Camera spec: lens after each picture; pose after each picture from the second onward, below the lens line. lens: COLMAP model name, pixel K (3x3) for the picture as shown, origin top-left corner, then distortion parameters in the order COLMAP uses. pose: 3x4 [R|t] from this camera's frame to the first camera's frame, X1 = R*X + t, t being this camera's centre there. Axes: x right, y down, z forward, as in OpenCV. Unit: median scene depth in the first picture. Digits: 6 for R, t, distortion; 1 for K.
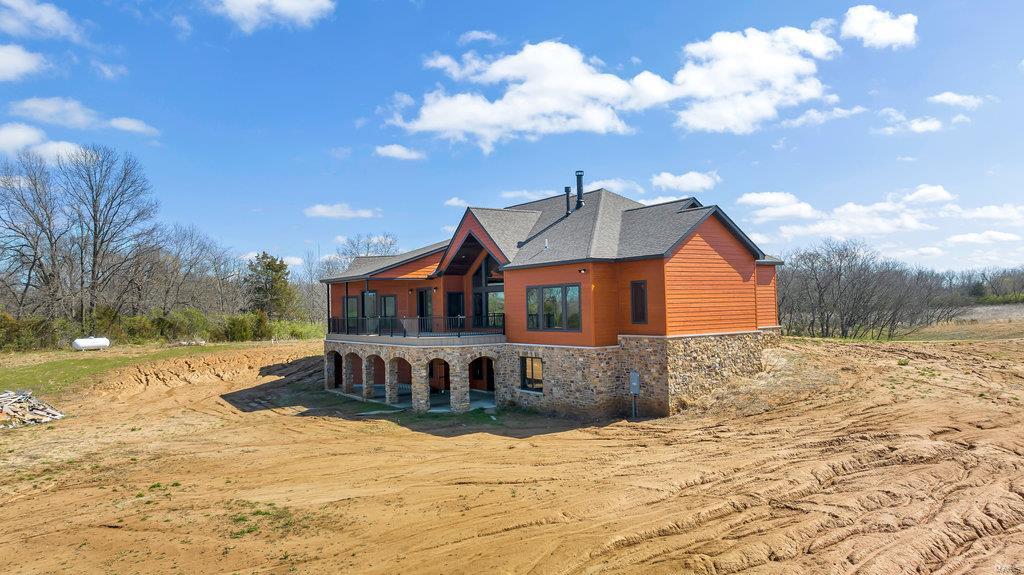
lens RADIAL K [[741.1, 0, 512.0], [0, 741.1, 287.5], [0, 0, 1]] dist [-0.015433, 0.001285]
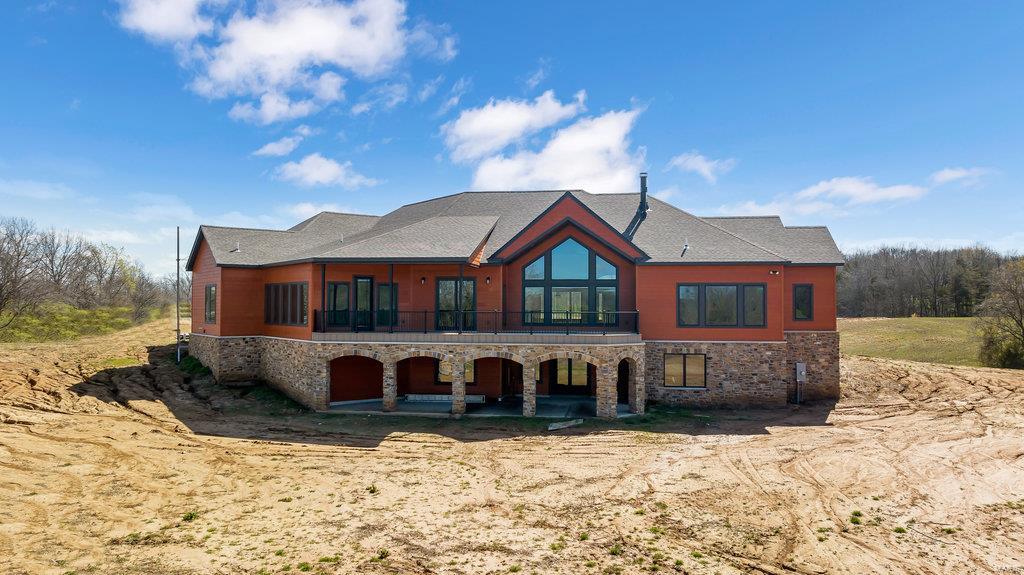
lens RADIAL K [[741.1, 0, 512.0], [0, 741.1, 287.5], [0, 0, 1]] dist [-0.015433, 0.001285]
pose [[0.703104, 0.035071, 0.710222, -0.883554], [-0.037369, 0.999225, -0.012348, 0.025228], [-0.710105, -0.017858, 0.703870, 0.461257]]
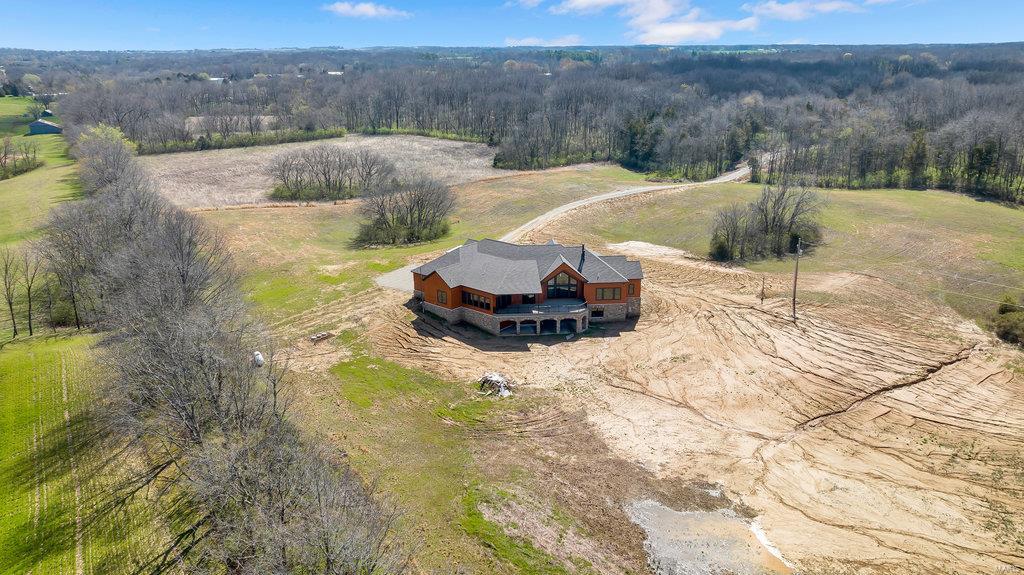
lens RADIAL K [[741.1, 0, 512.0], [0, 741.1, 287.5], [0, 0, 1]] dist [-0.015433, 0.001285]
pose [[0.536050, -0.249833, 0.806371, -3.046499], [-0.026232, 0.949814, 0.311713, -1.103149], [-0.843779, -0.188246, 0.502594, -0.406789]]
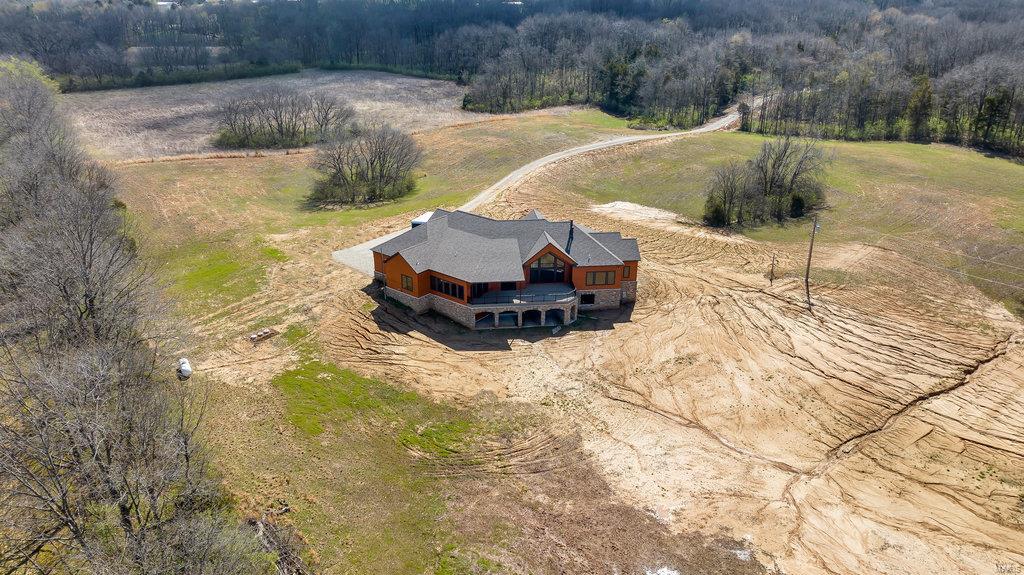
lens RADIAL K [[741.1, 0, 512.0], [0, 741.1, 287.5], [0, 0, 1]] dist [-0.015433, 0.001285]
pose [[0.500663, -0.321863, 0.803580, -2.603405], [-0.041620, 0.918281, 0.393736, -1.137410], [-0.864641, -0.230574, 0.446353, -0.078202]]
